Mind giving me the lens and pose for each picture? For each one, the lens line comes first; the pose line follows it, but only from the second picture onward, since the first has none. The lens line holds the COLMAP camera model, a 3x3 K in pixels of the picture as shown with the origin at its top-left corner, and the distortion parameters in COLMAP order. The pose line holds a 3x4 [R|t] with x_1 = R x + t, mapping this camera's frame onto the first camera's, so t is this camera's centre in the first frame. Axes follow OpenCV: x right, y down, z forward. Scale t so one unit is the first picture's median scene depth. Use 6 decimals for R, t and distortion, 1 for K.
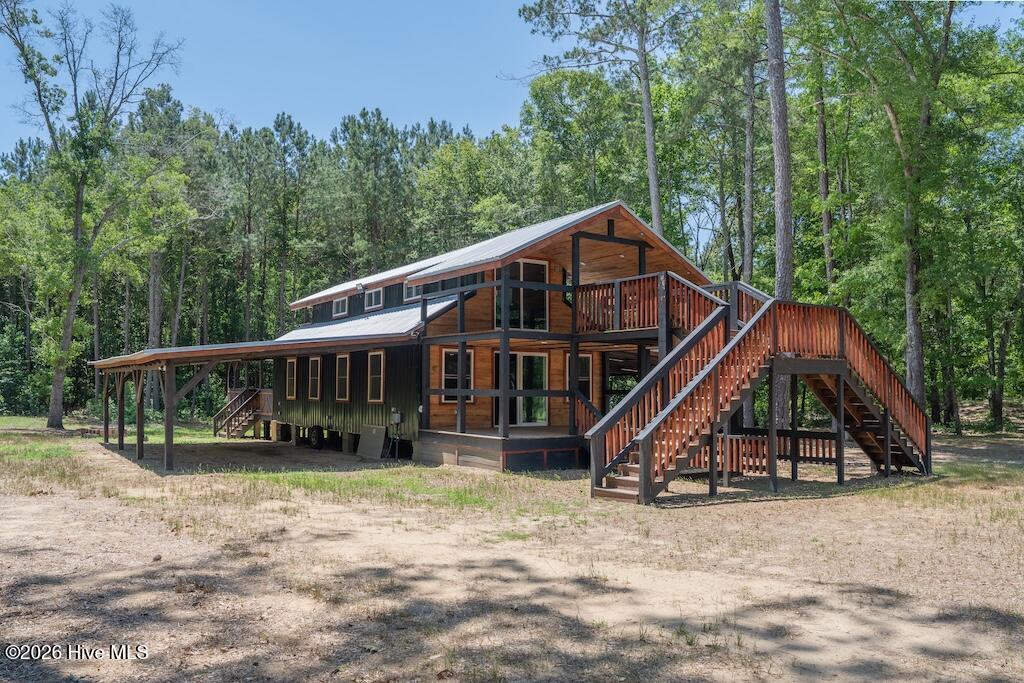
lens RADIAL K [[742.4, 0, 512.0], [0, 742.4, 341.5], [0, 0, 1]] dist [-0.063230, 0.004056]
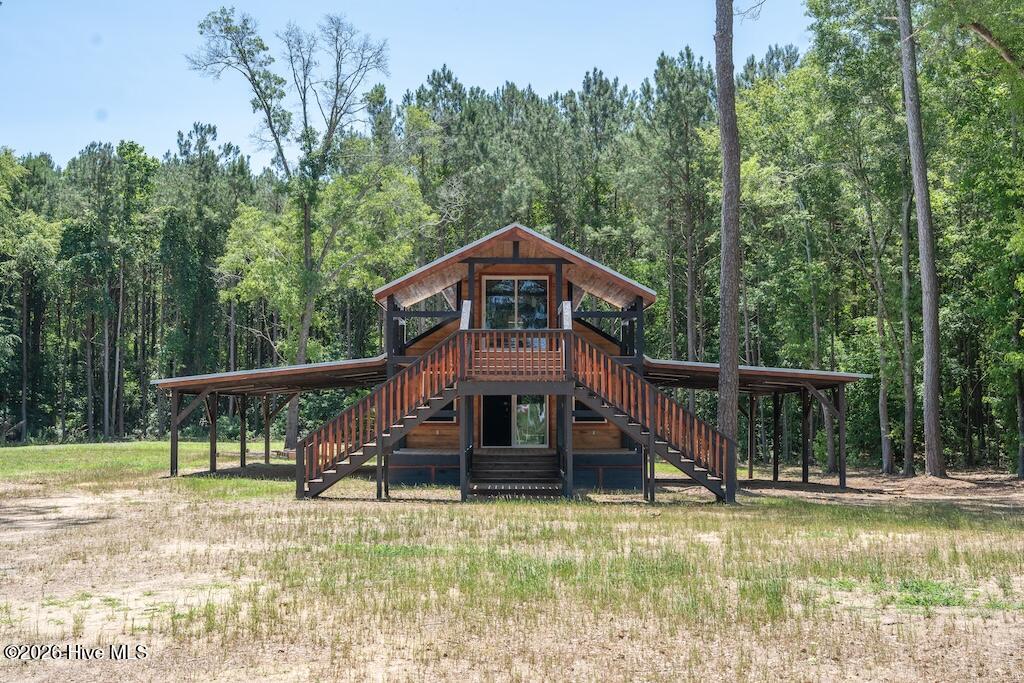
lens RADIAL K [[1092.7, 0, 512.0], [0, 1092.7, 341.5], [0, 0, 1]] dist [0.060294, 0.008538]
pose [[0.842268, -0.034103, -0.537979, 0.677525], [0.034747, 0.999356, -0.008950, -0.011580], [0.537938, -0.011155, 0.842911, -0.186112]]
